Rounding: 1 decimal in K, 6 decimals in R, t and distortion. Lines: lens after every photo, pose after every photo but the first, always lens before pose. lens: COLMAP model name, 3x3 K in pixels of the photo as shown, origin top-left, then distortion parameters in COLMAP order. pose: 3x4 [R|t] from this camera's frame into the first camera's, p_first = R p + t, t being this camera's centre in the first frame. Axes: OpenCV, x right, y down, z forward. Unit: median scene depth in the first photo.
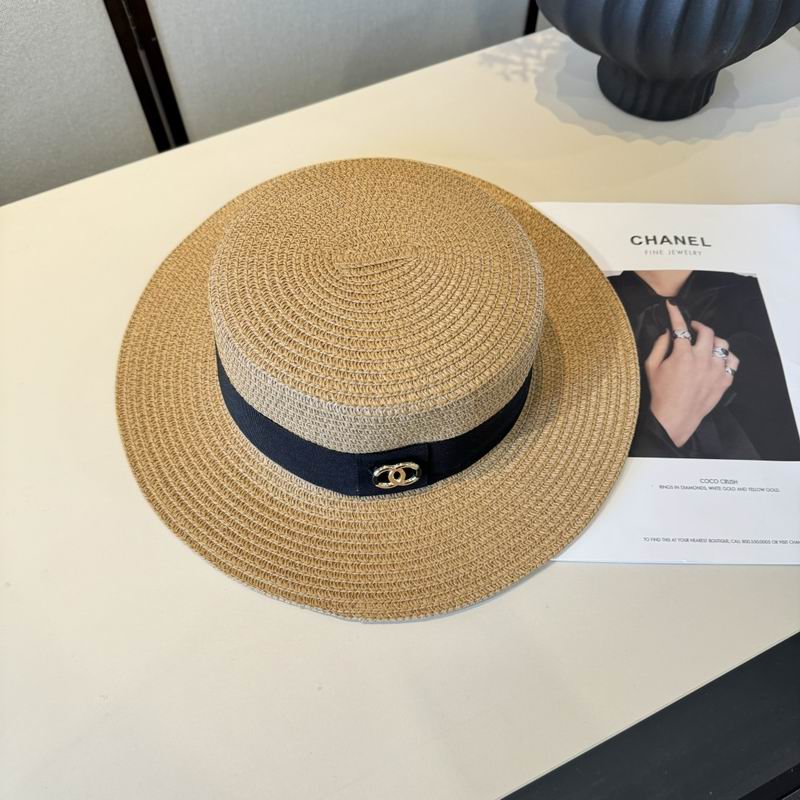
lens RADIAL K [[746.9, 0, 402.7], [0, 746.9, 398.6], [0, 0, 1]] dist [0.119641, -0.260114]
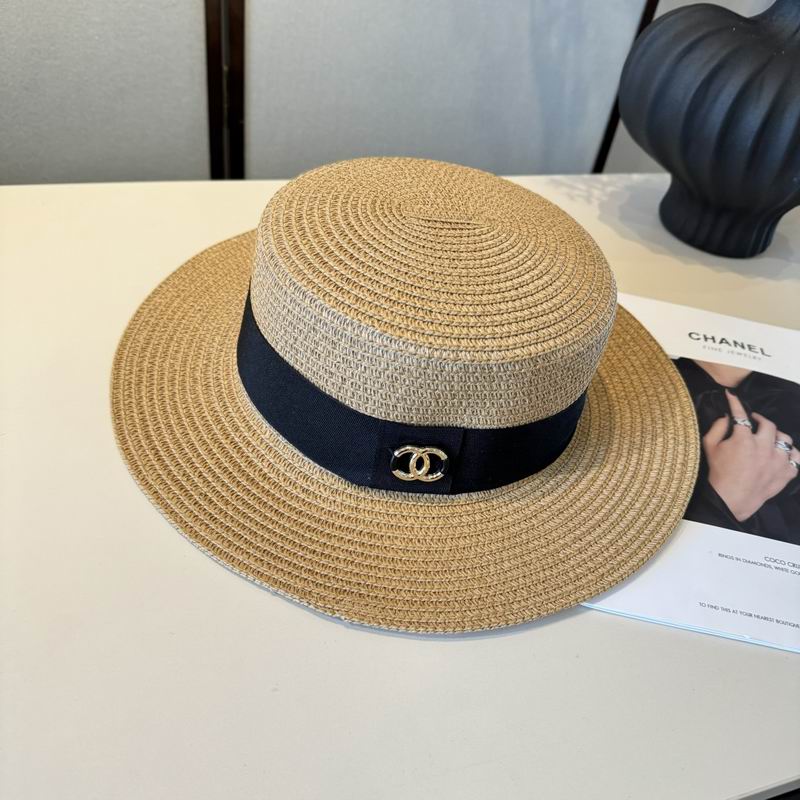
lens RADIAL K [[753.1, 0, 404.8], [0, 753.1, 403.9], [0, 0, 1]] dist [0.101474, -0.248165]
pose [[0.979866, 0.199427, -0.009526, -0.029139], [-0.192411, 0.930504, -0.311674, 0.300581], [-0.053293, 0.307232, 0.950141, 0.165596]]
